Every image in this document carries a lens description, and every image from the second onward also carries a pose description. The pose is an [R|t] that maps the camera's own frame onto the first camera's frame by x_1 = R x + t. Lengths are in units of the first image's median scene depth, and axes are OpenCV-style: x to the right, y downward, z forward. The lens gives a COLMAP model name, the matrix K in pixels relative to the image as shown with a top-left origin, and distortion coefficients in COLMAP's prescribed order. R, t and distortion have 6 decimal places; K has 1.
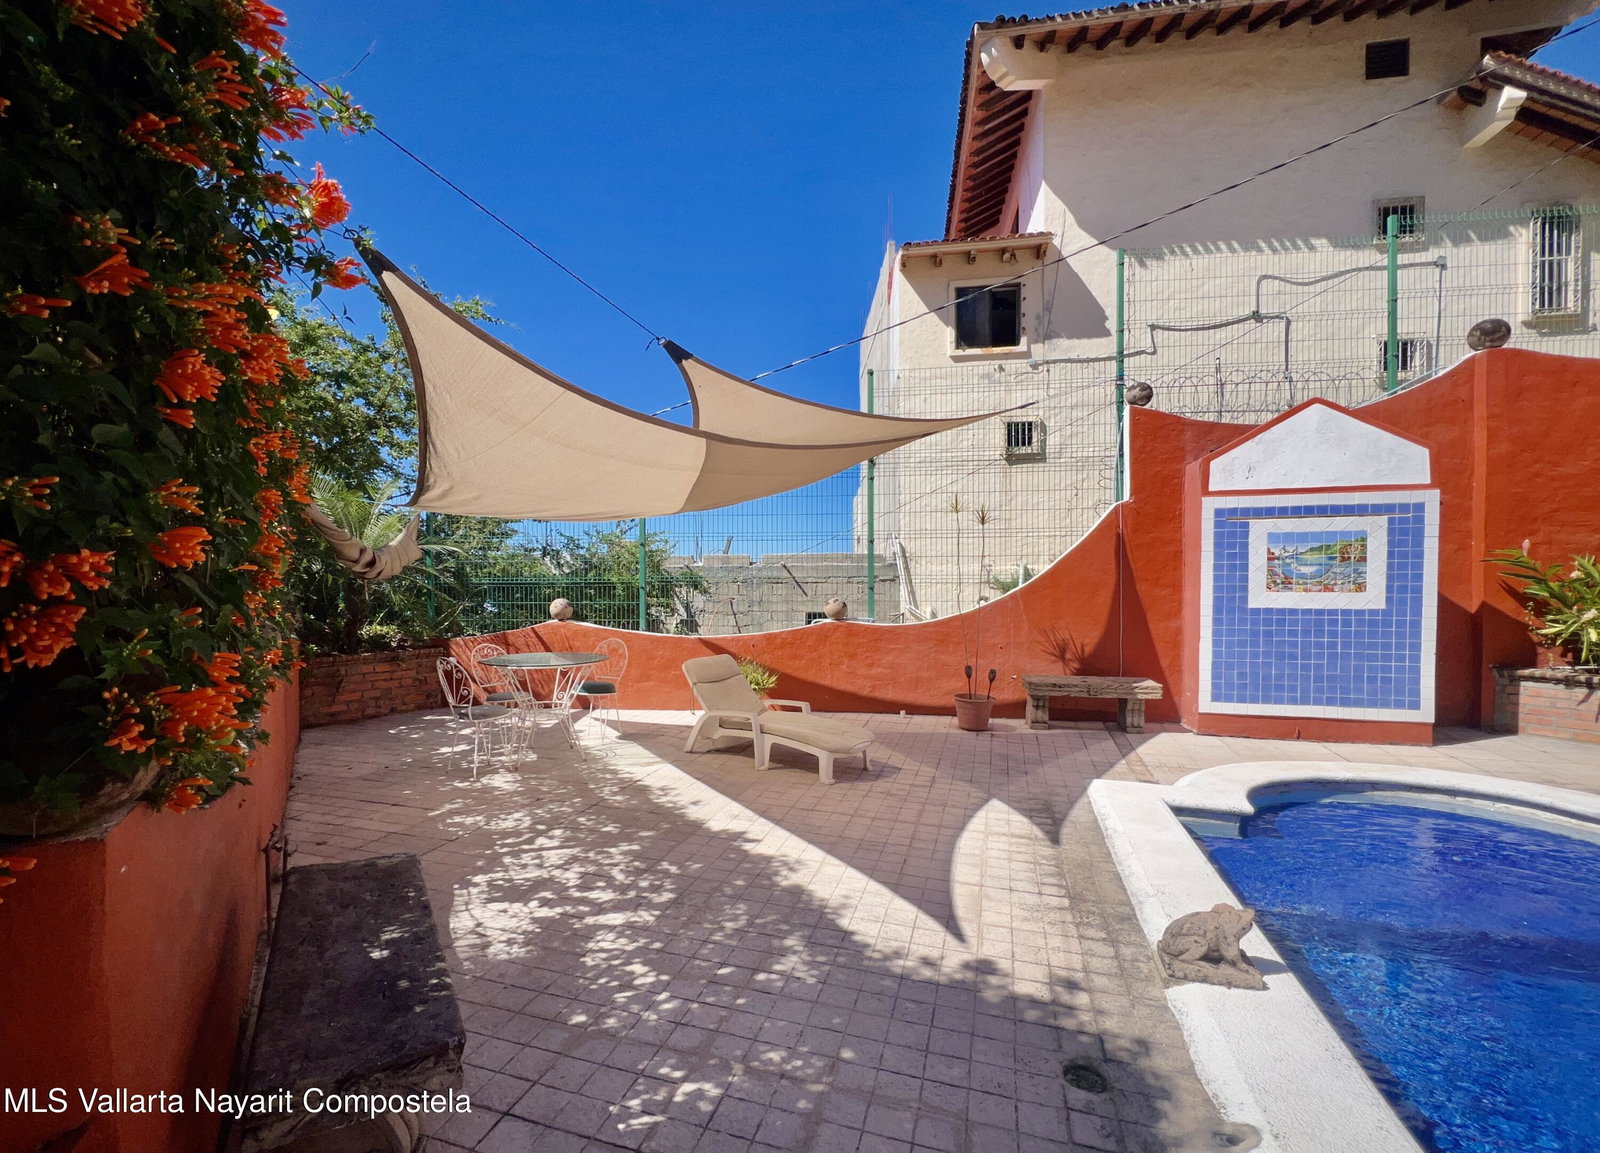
lens RADIAL K [[632.1, 0, 800.4], [0, 632.1, 576.7], [0, 0, 1]] dist [-0.000075, 0.000000]
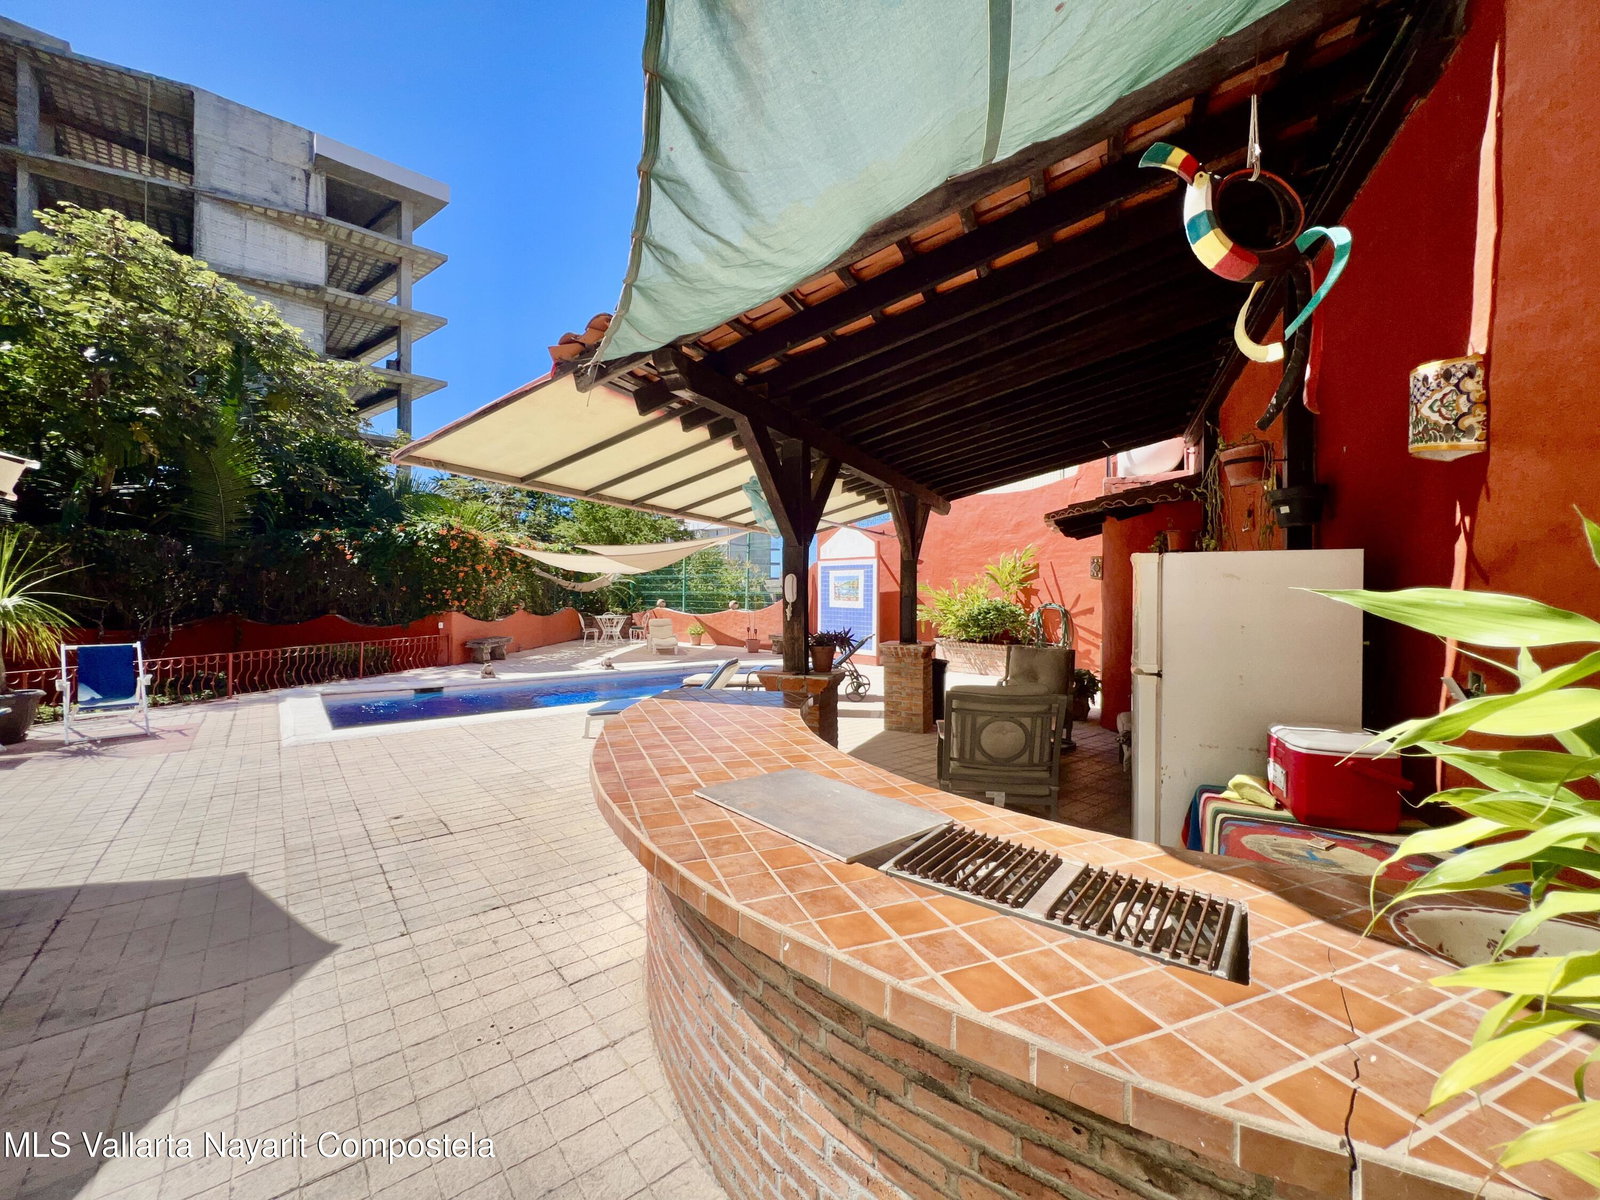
lens RADIAL K [[644.3, 0, 800.1], [0, 644.3, 595.1], [0, 0, 1]] dist [-0.000012, -0.000018]
pose [[0.836262, 0.020299, -0.547955, 2.001588], [-0.024863, 0.999690, -0.000912, 0.009252], [0.547767, 0.014386, 0.836507, -1.159490]]
